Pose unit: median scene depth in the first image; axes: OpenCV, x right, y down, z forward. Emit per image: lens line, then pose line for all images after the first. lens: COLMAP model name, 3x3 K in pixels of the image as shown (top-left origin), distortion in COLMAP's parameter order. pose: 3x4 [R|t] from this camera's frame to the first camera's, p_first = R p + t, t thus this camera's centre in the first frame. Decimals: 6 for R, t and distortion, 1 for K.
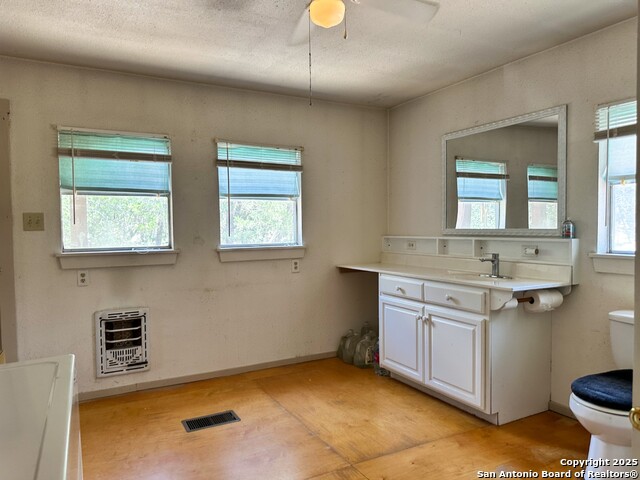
lens RADIAL K [[452.0, 0, 316.0], [0, 452.0, 241.5], [0, 0, 1]] dist [0.082046, -0.104377]
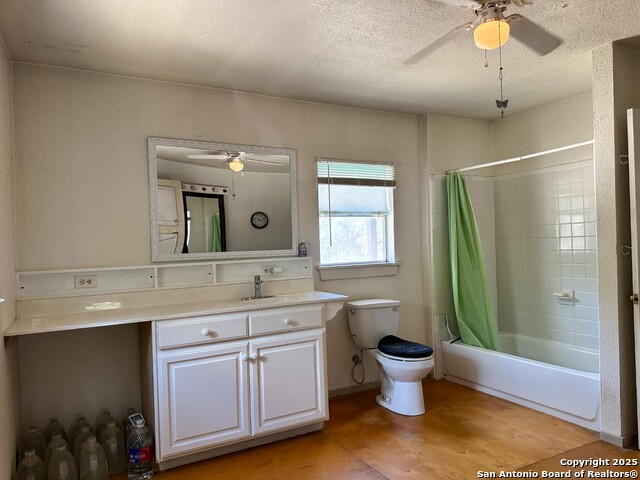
lens RADIAL K [[452.0, 0, 316.0], [0, 452.0, 241.5], [0, 0, 1]] dist [0.082046, -0.104377]
pose [[-0.002653, 0.015783, 0.999872, -0.608645], [0.065647, 0.997721, -0.015574, -0.023941], [-0.997839, 0.065597, -0.003683, 0.861485]]
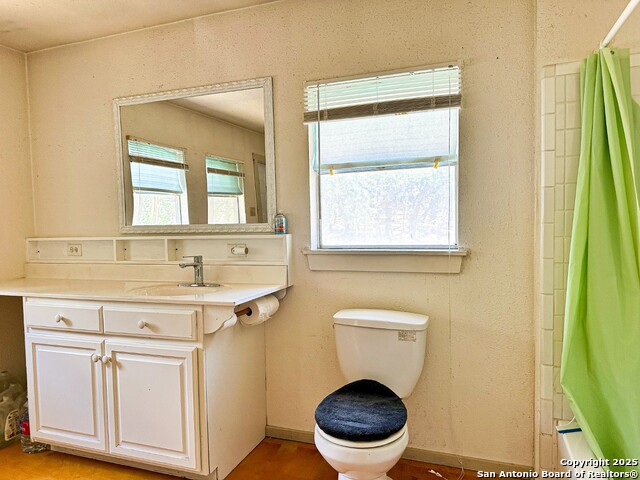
lens RADIAL K [[452.0, 0, 316.0], [0, 452.0, 241.5], [0, 0, 1]] dist [0.082046, -0.104377]
pose [[0.755448, -0.041369, 0.653902, 0.036407], [0.037968, 0.999092, 0.019342, -0.005771], [-0.654108, 0.010216, 0.756332, 0.275579]]
